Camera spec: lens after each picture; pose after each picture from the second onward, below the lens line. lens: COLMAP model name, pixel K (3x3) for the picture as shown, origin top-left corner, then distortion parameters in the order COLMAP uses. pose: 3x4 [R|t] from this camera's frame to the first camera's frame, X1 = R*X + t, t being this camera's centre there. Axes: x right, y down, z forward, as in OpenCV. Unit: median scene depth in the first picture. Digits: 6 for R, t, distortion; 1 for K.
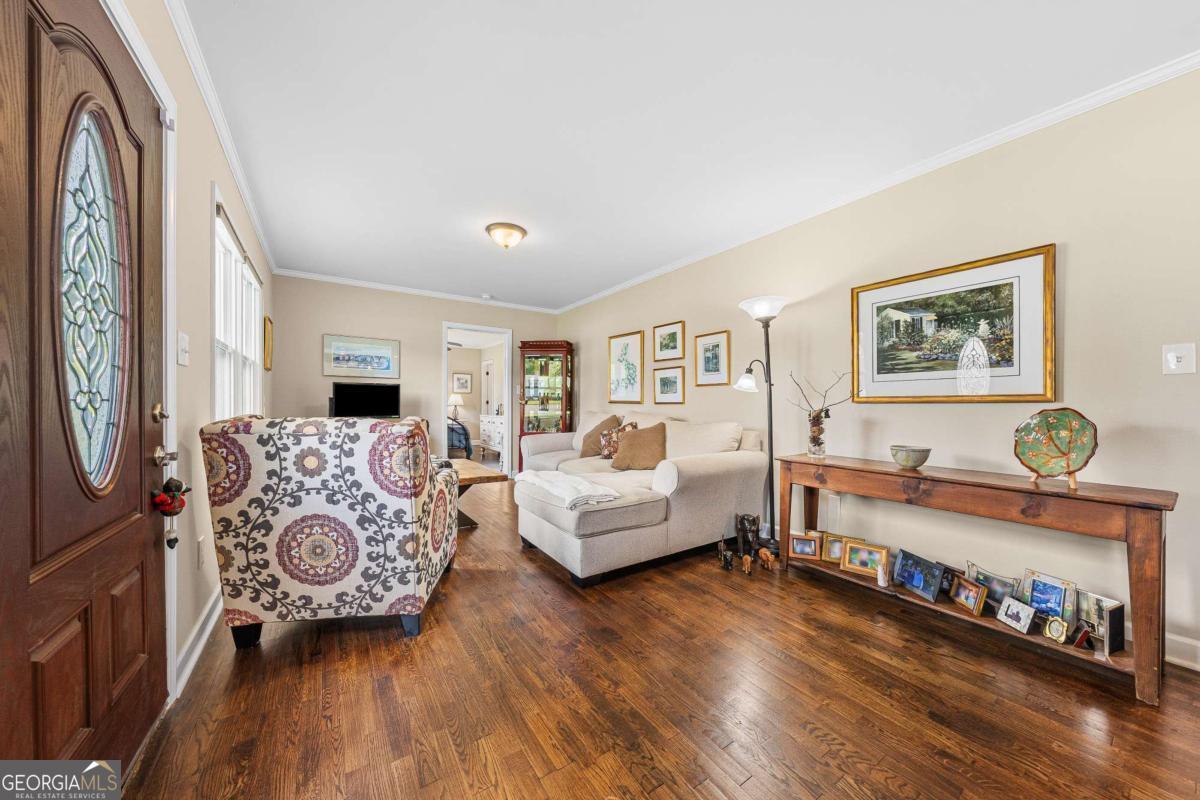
lens RADIAL K [[406.3, 0, 600.0], [0, 406.3, 400.0], [0, 0, 1]] dist [-0.000036, -0.000009]
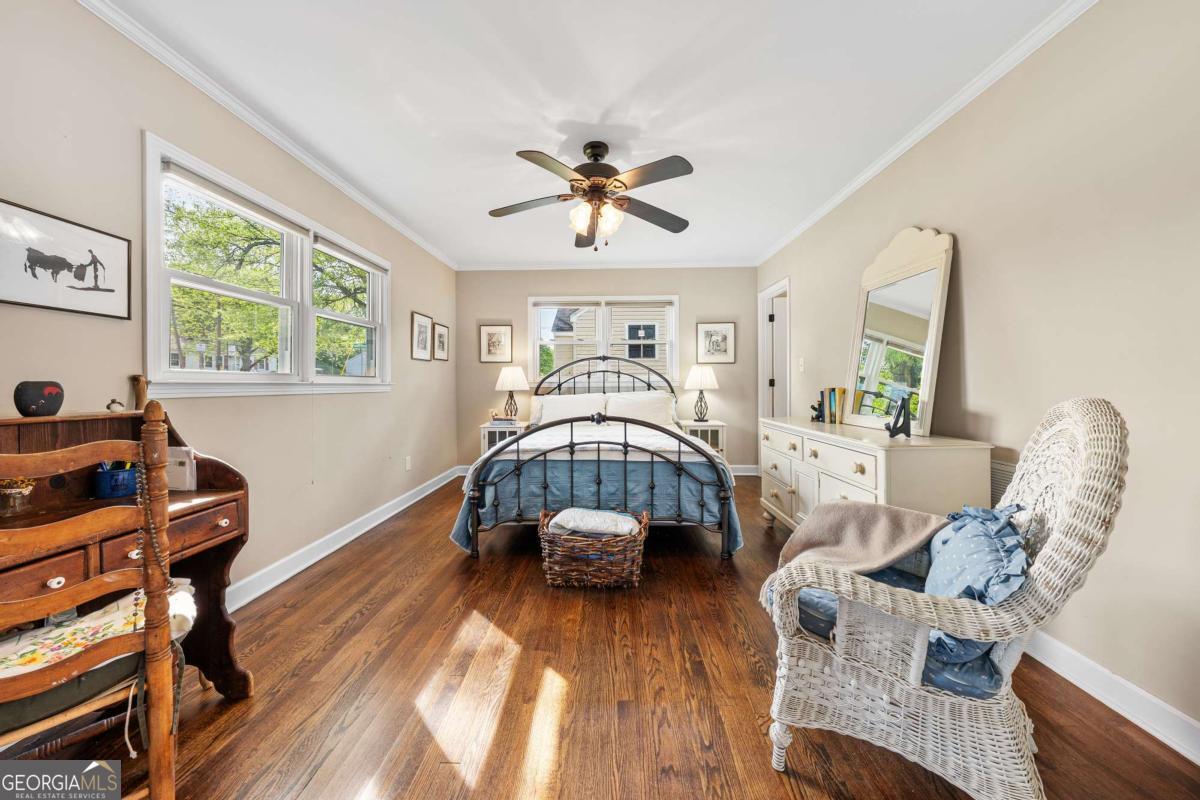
lens RADIAL K [[412.2, 0, 600.8], [0, 412.2, 383.7], [0, 0, 1]] dist [-0.000343, -0.000047]
pose [[0.813246, -0.002779, -0.581914, -0.170891], [0.008419, 0.999940, 0.006990, 0.002112], [0.581860, -0.010584, 0.813220, 0.535760]]
